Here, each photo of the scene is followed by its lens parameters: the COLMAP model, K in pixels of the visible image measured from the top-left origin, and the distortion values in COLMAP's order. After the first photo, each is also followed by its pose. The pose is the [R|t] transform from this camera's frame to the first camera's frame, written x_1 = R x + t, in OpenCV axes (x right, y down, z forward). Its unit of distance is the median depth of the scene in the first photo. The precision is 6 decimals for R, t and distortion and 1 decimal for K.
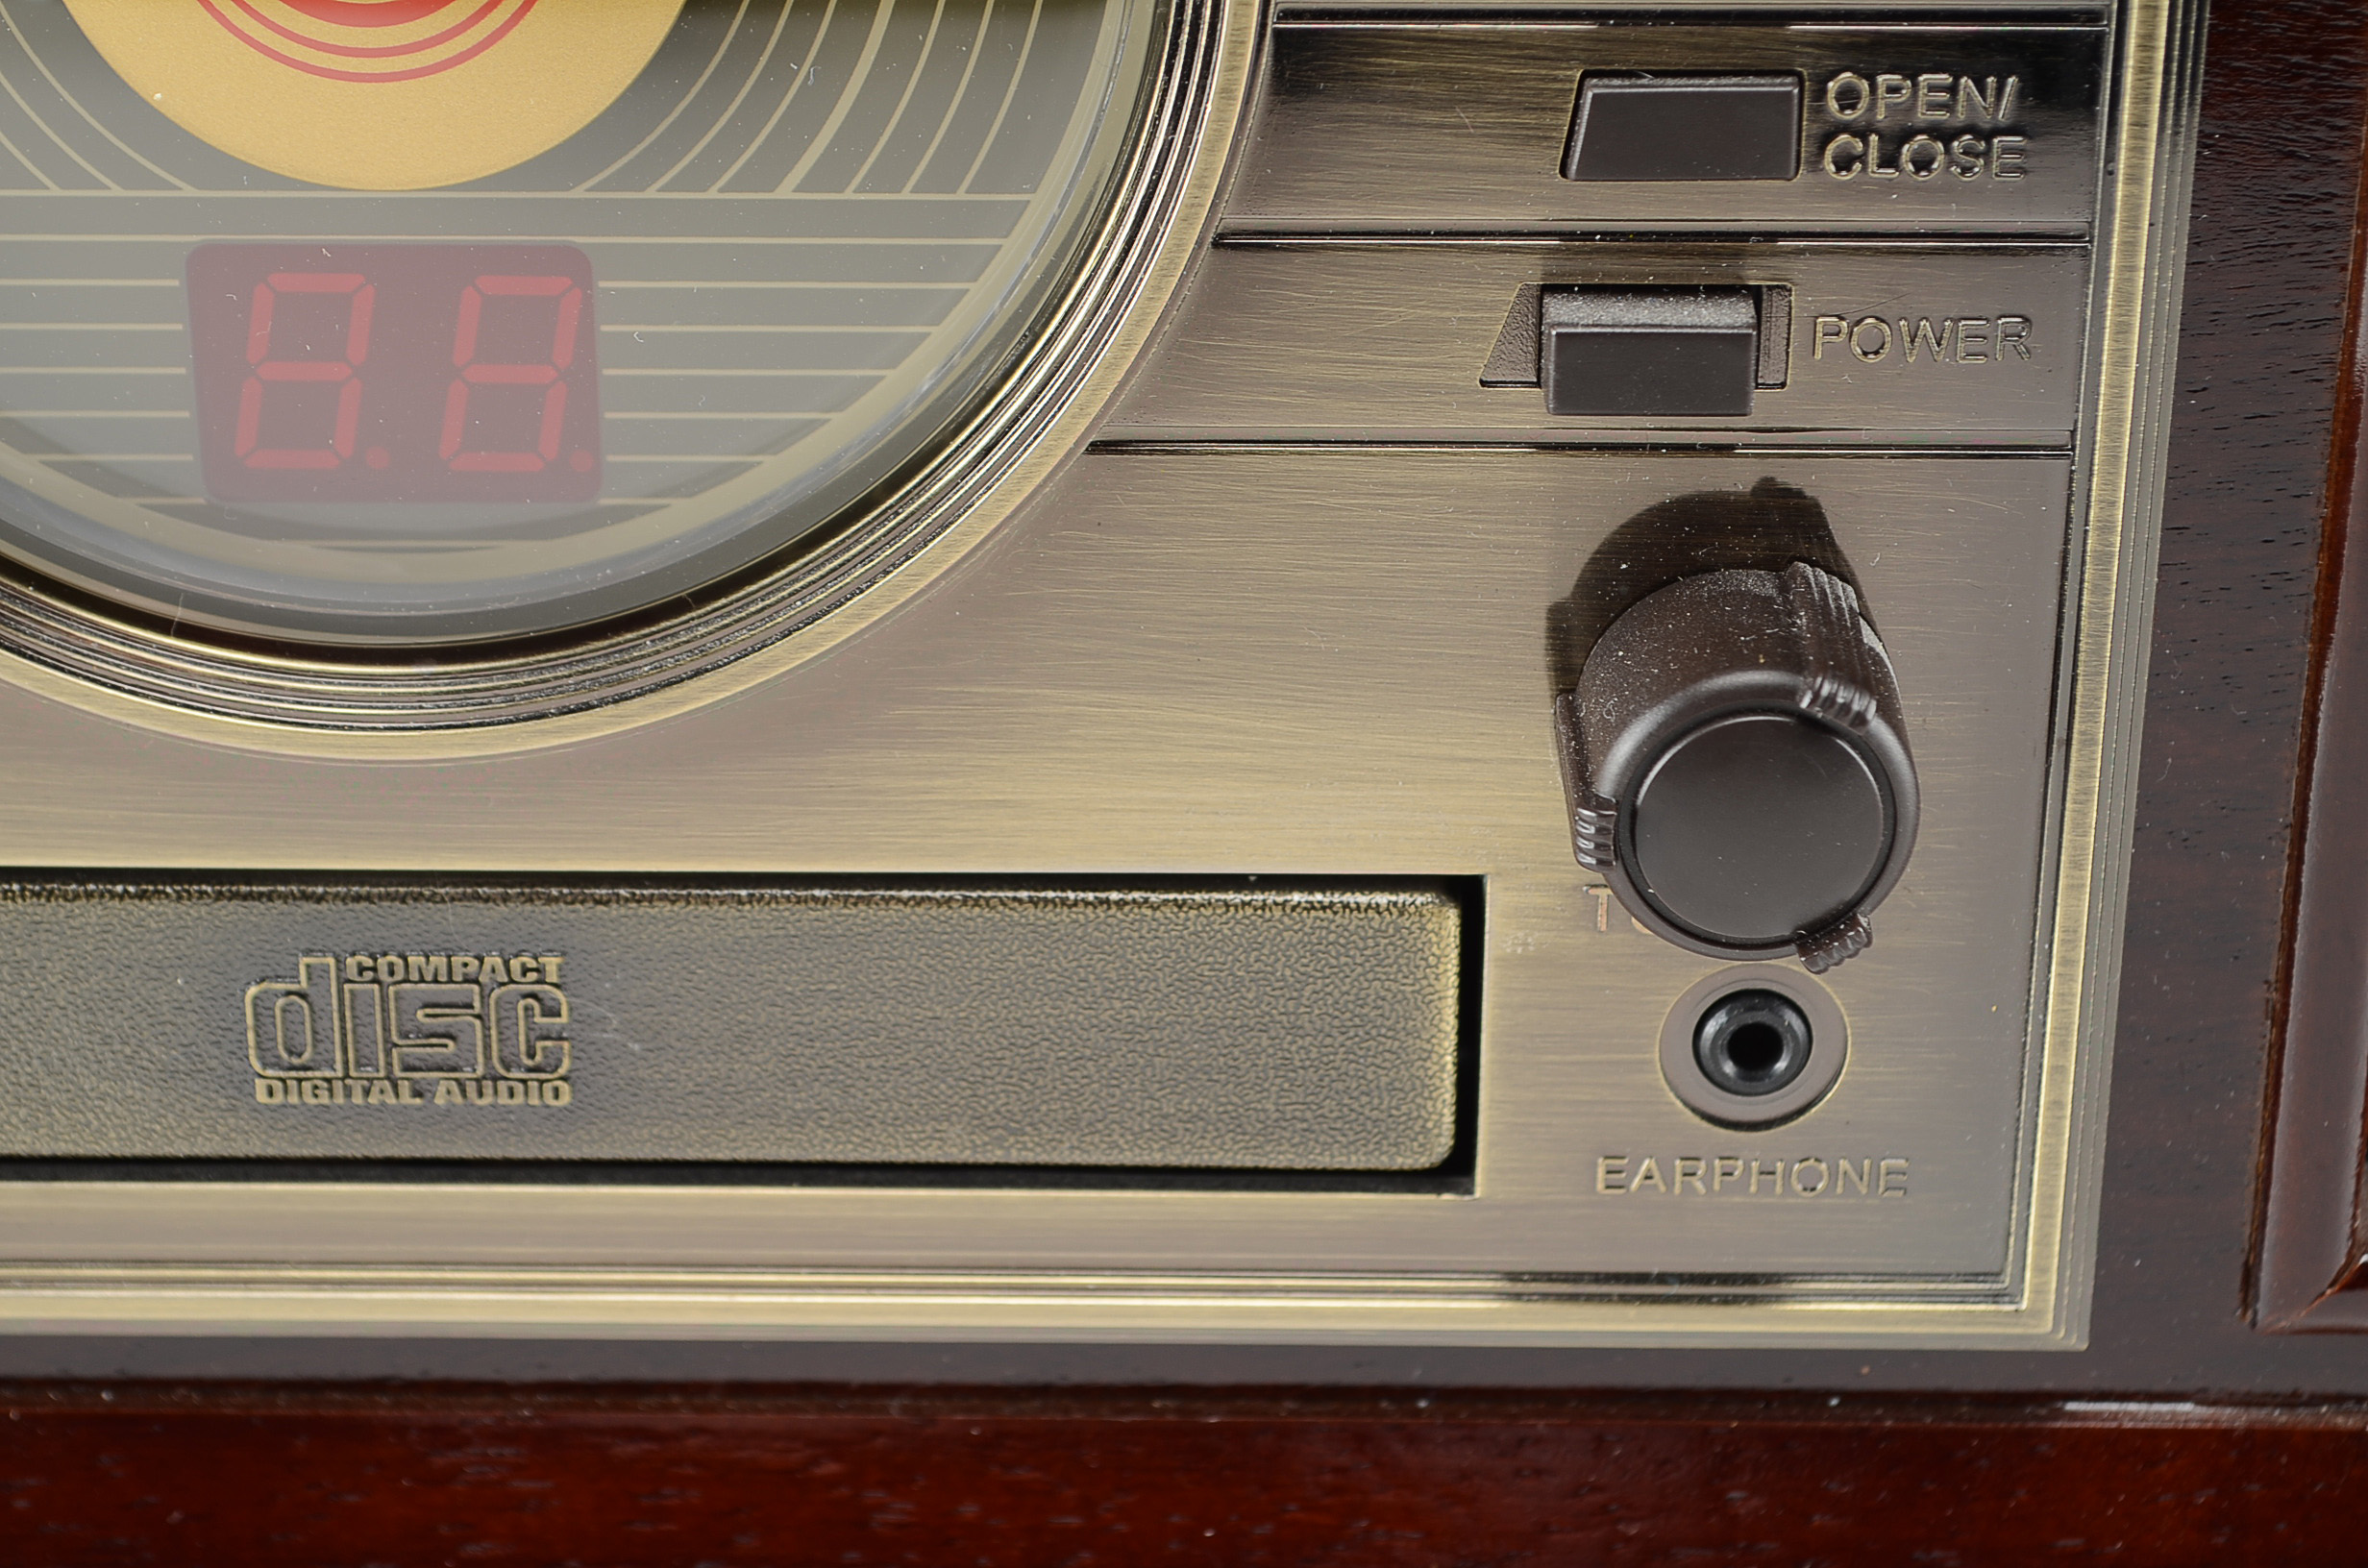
lens RADIAL K [[5190.2, 0, 1184.0], [0, 5190.2, 784.0], [0, 0, 1]] dist [0.023299, 0.008739]
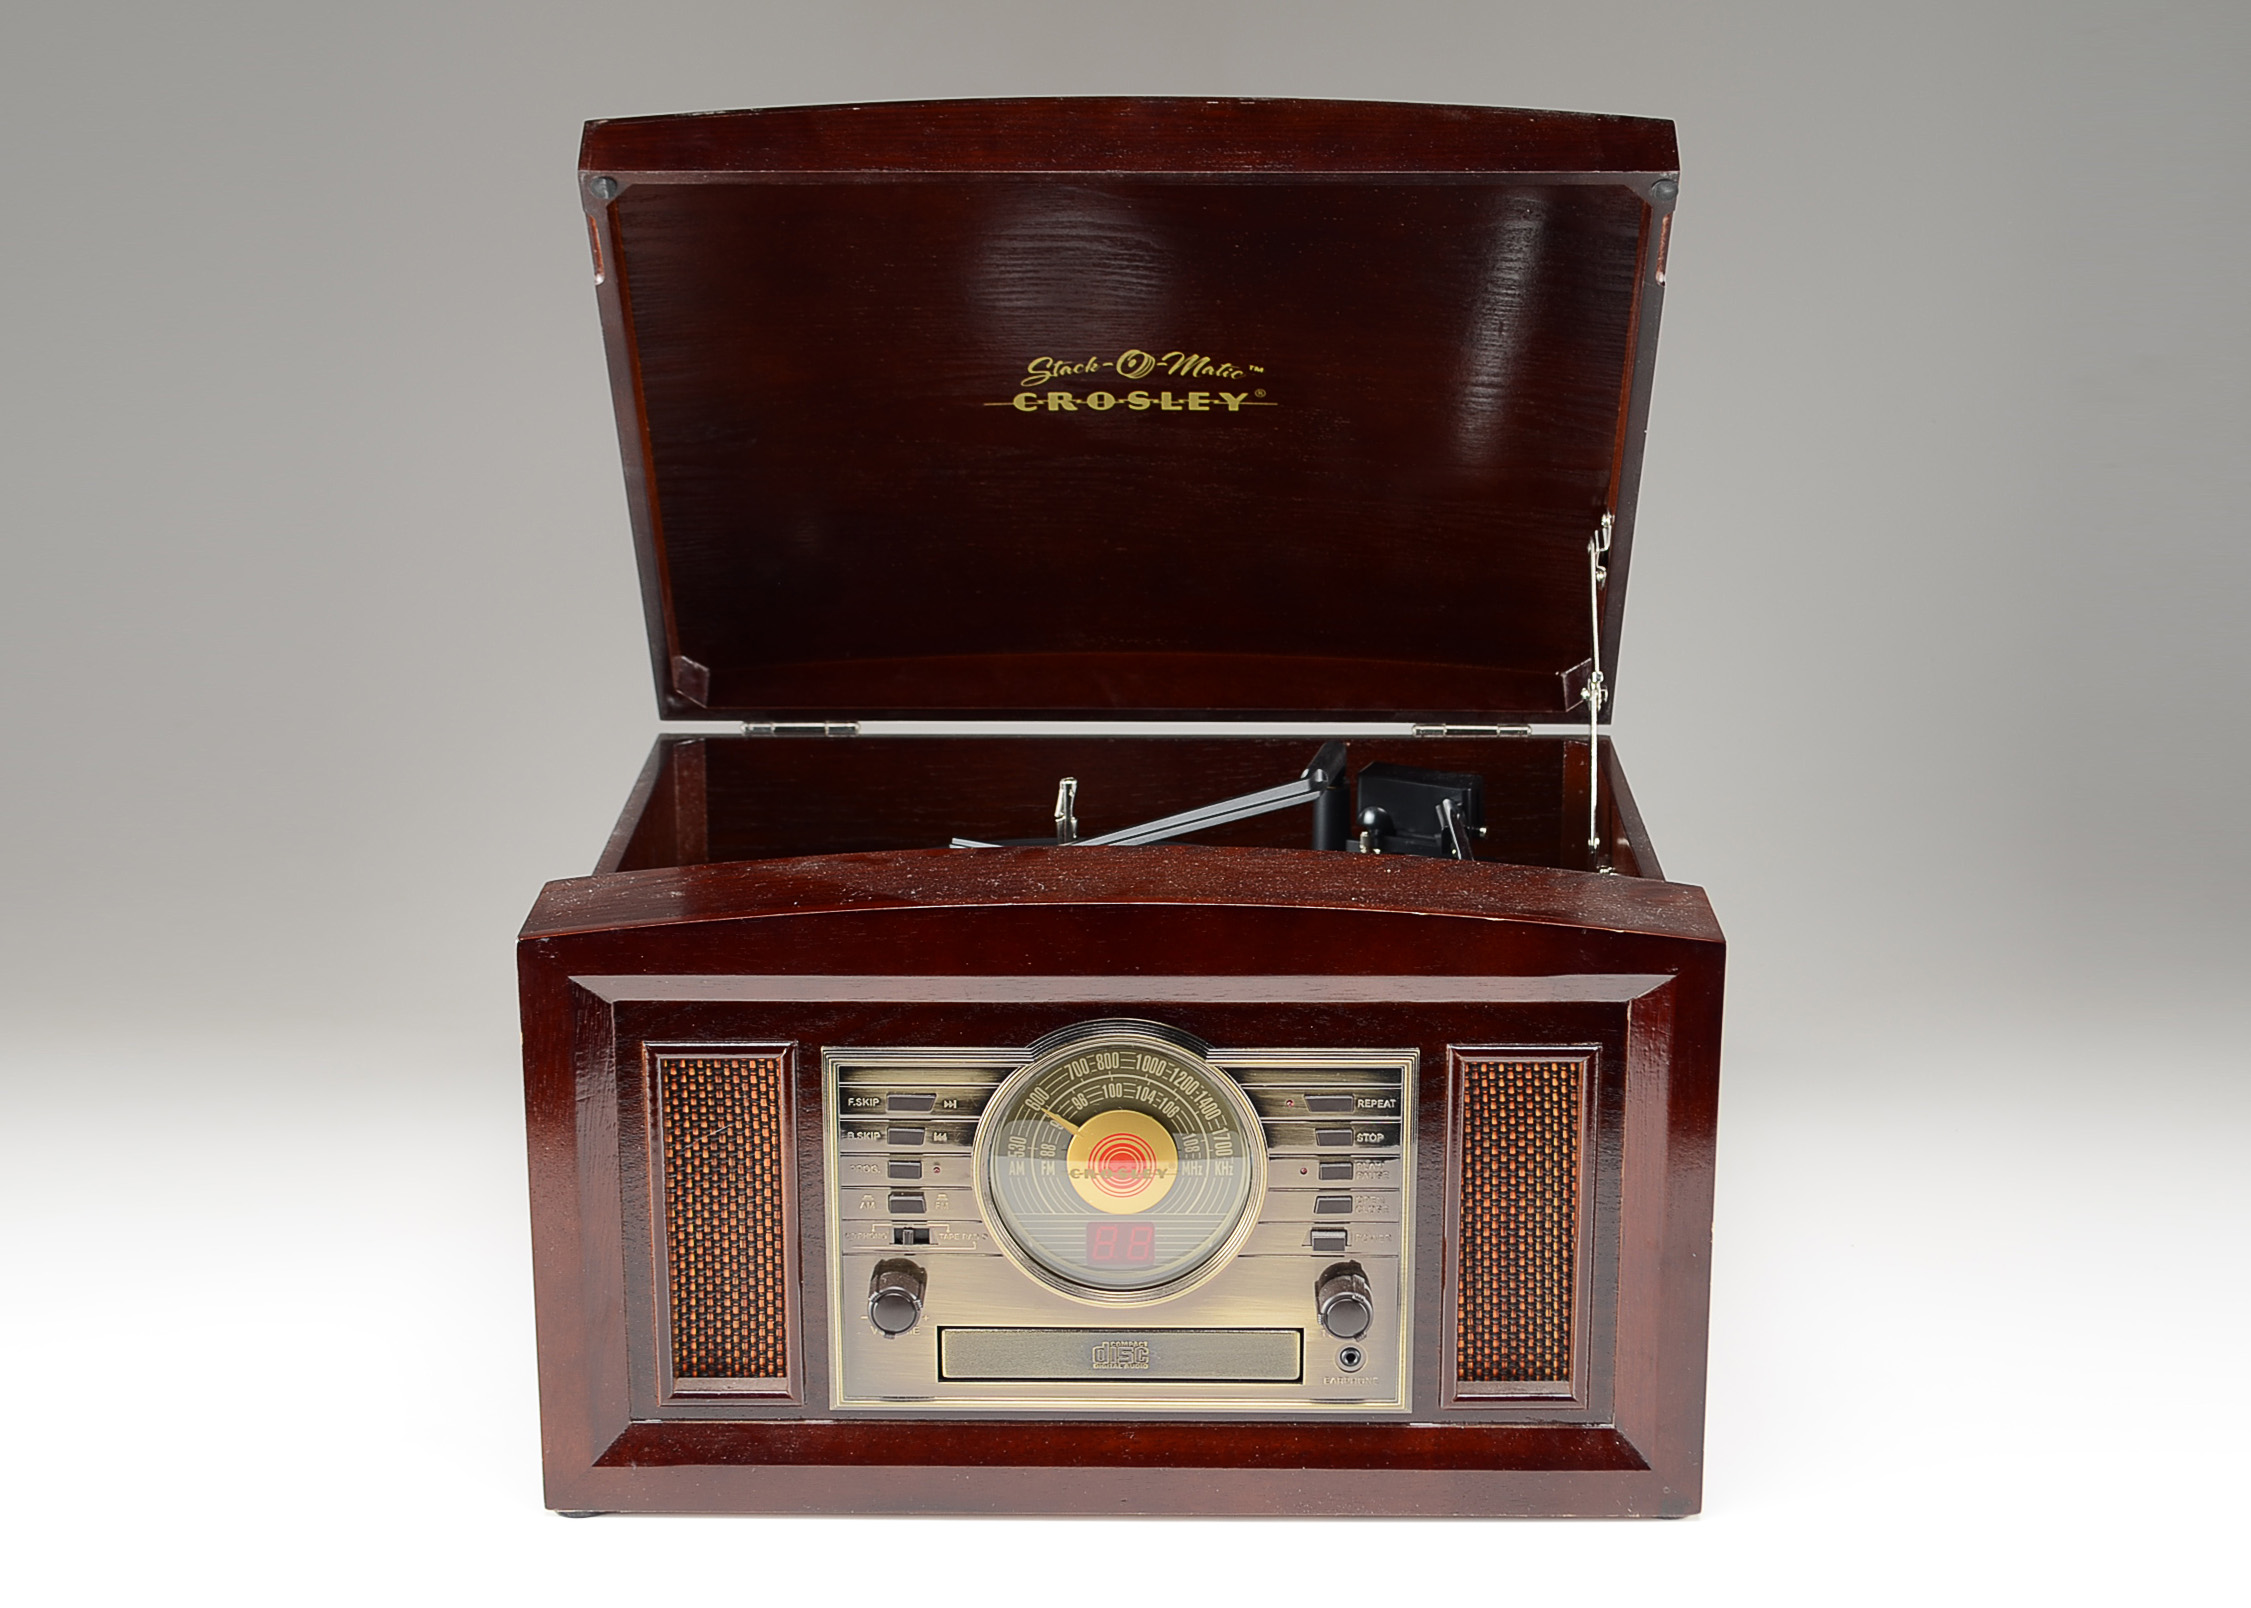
lens RADIAL K [[4082.4, 0, 1125.8], [0, 4082.4, 864.0], [0, 0, 1]] dist [0.011798, -0.086257]
pose [[0.999981, -0.003848, -0.004905, -0.121597], [0.003144, 0.990681, -0.136169, 0.128129], [0.005383, 0.136151, 0.990673, -3.716003]]
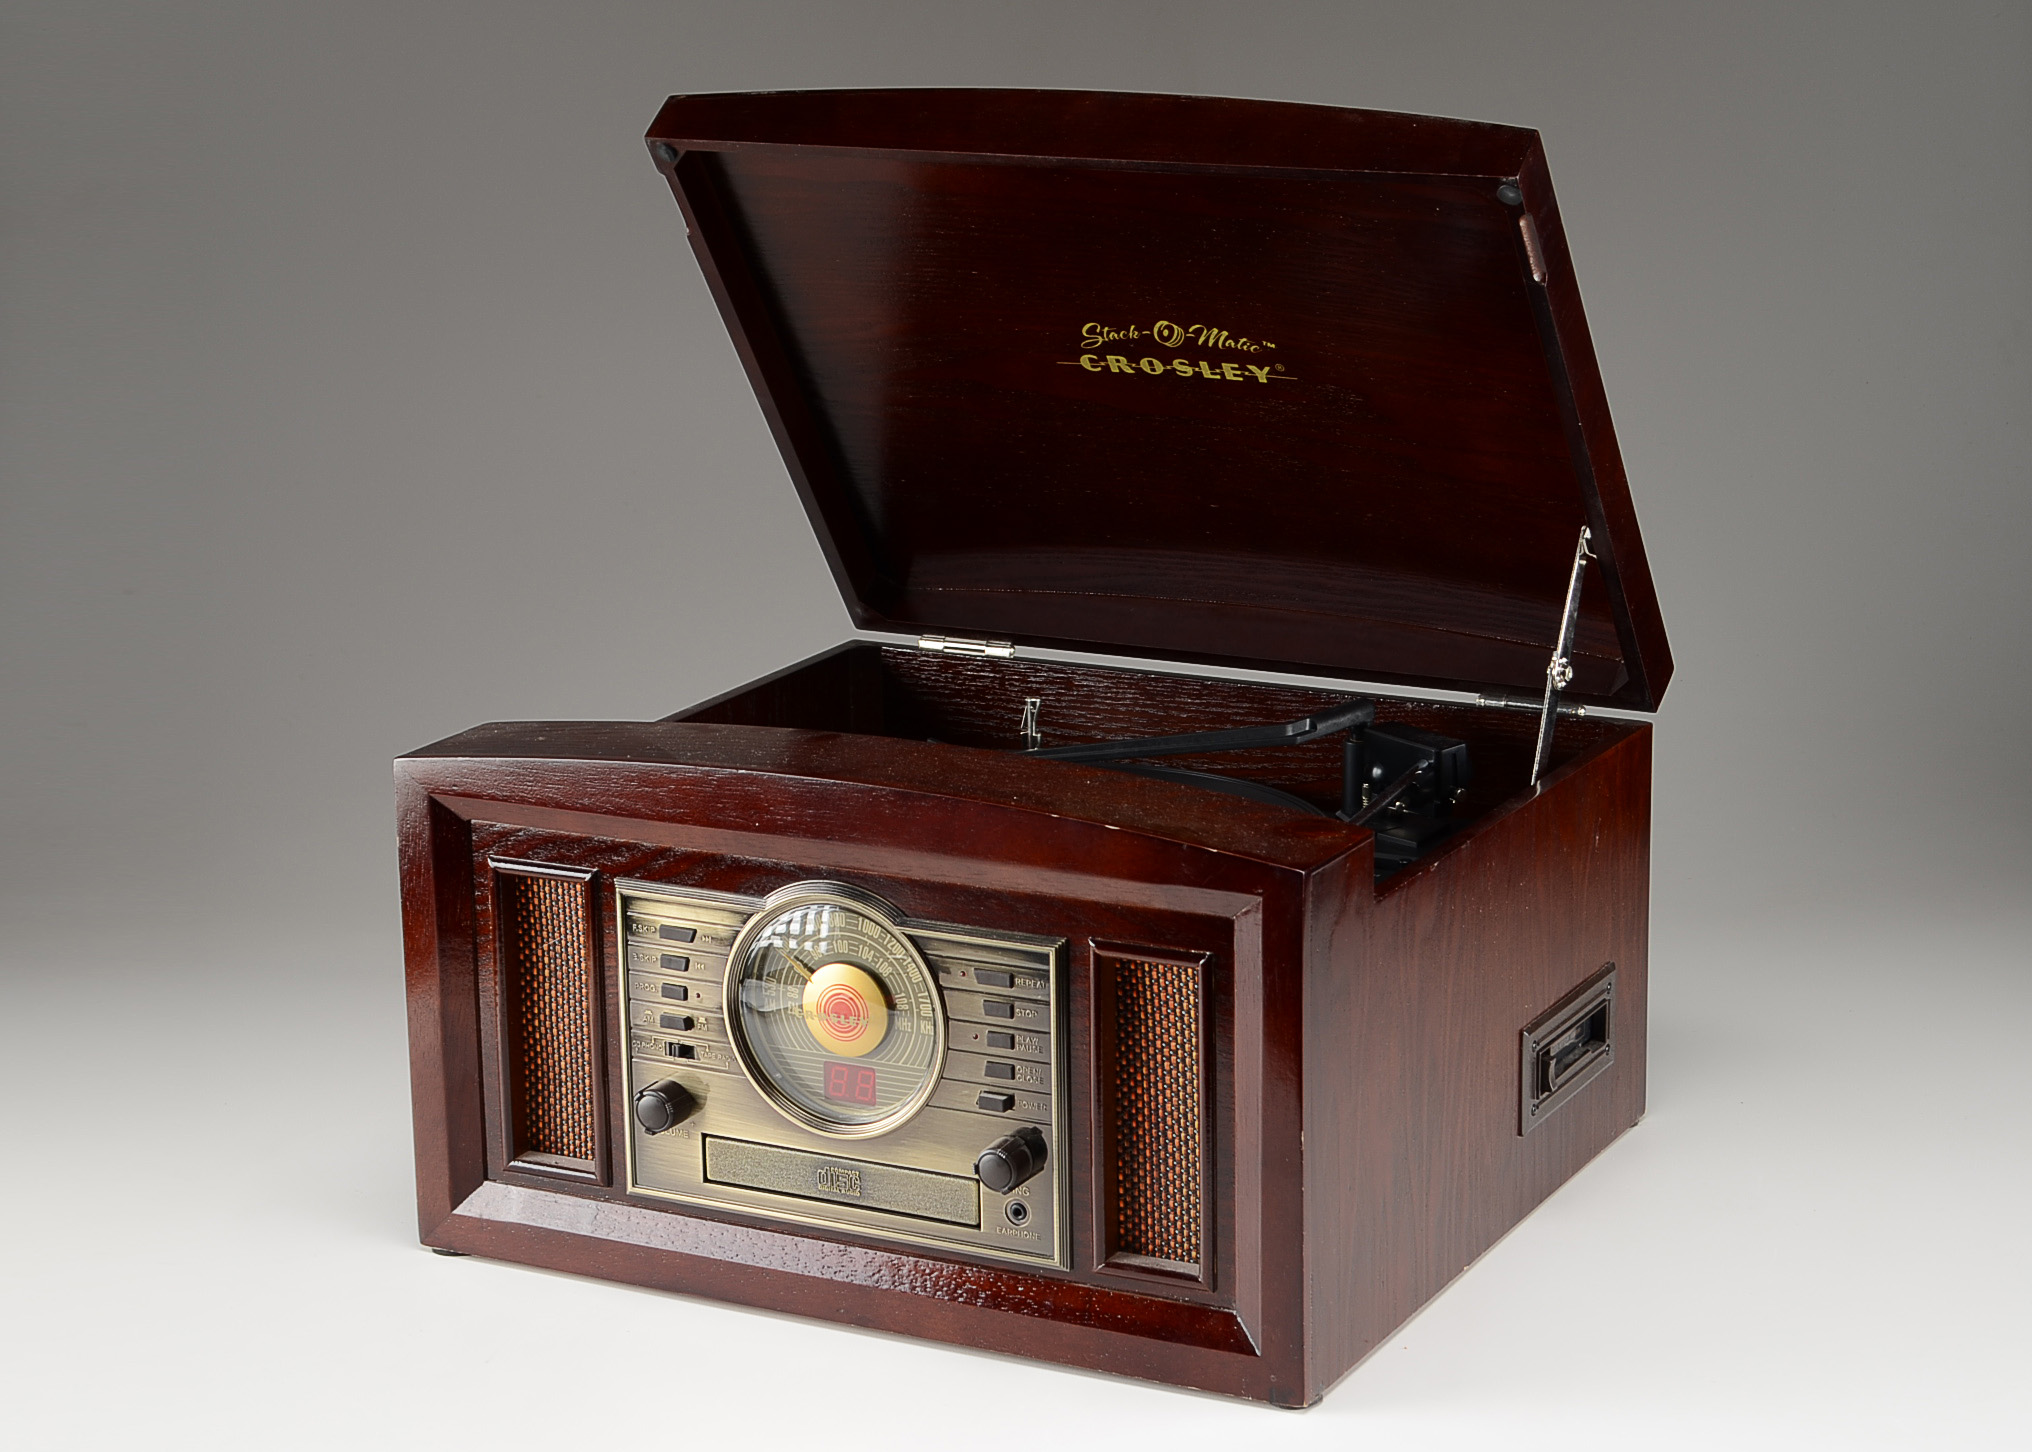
lens RADIAL K [[4373.5, 0, 1016.0], [0, 4373.5, 726.0], [0, 0, 1]] dist [0.025769, 0.190147]
pose [[0.891317, 0.093650, -0.443602, 2.551176], [-0.172523, 0.974885, -0.140834, 0.235112], [0.419272, 0.202060, 0.885089, -4.091221]]
